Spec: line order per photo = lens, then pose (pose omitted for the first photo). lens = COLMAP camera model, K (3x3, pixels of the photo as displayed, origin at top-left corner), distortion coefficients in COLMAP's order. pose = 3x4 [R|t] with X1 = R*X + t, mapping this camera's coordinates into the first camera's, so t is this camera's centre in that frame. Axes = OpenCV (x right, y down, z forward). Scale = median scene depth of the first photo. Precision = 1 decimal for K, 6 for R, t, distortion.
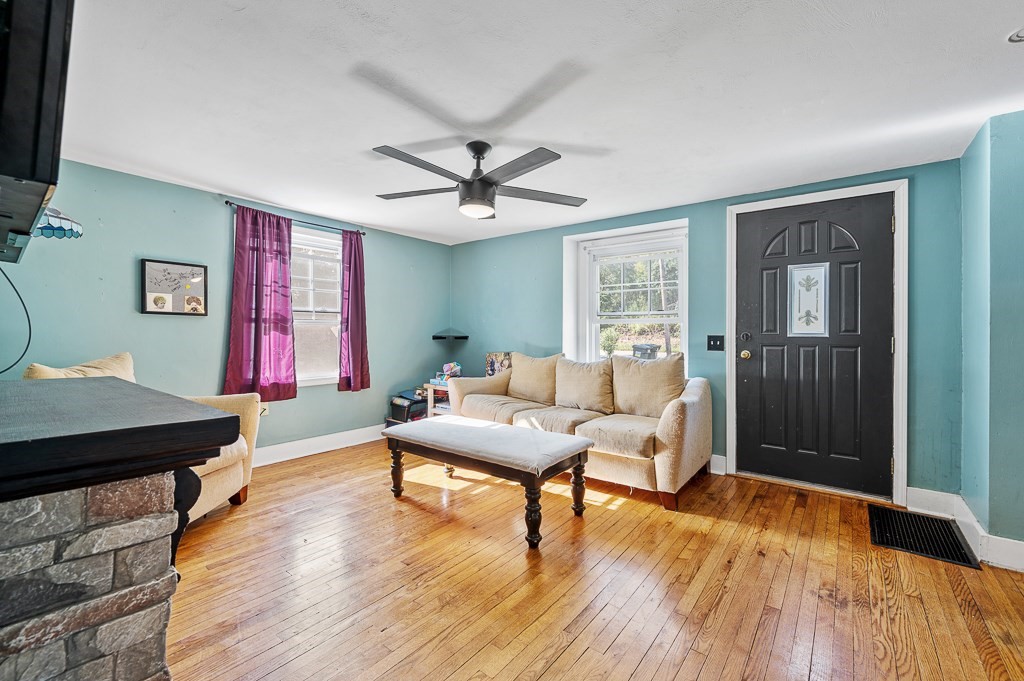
lens RADIAL K [[430.3, 0, 512.0], [0, 430.3, 340.5], [0, 0, 1]] dist [-0.000617, -0.000016]
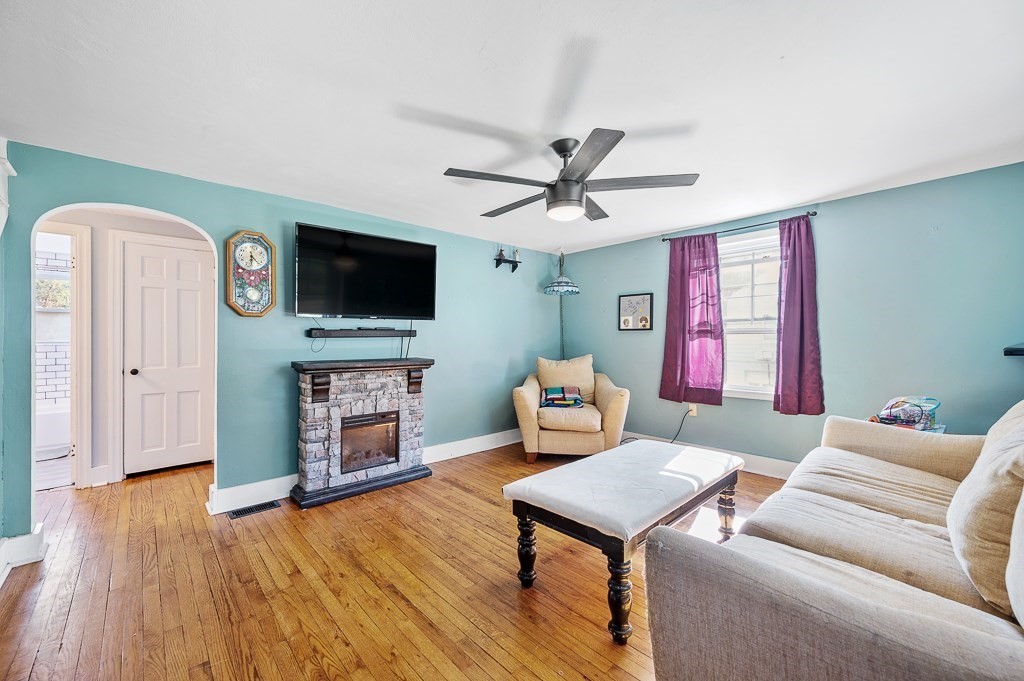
lens RADIAL K [[402.0, 0, 511.2], [0, 402.0, 338.0], [0, 0, 1]] dist [-0.000162, -0.000140]
pose [[-0.155507, -0.010860, -0.987775, 0.587850], [-0.013779, 0.999866, -0.008824, -0.015753], [0.987739, 0.012238, -0.155635, 0.761407]]
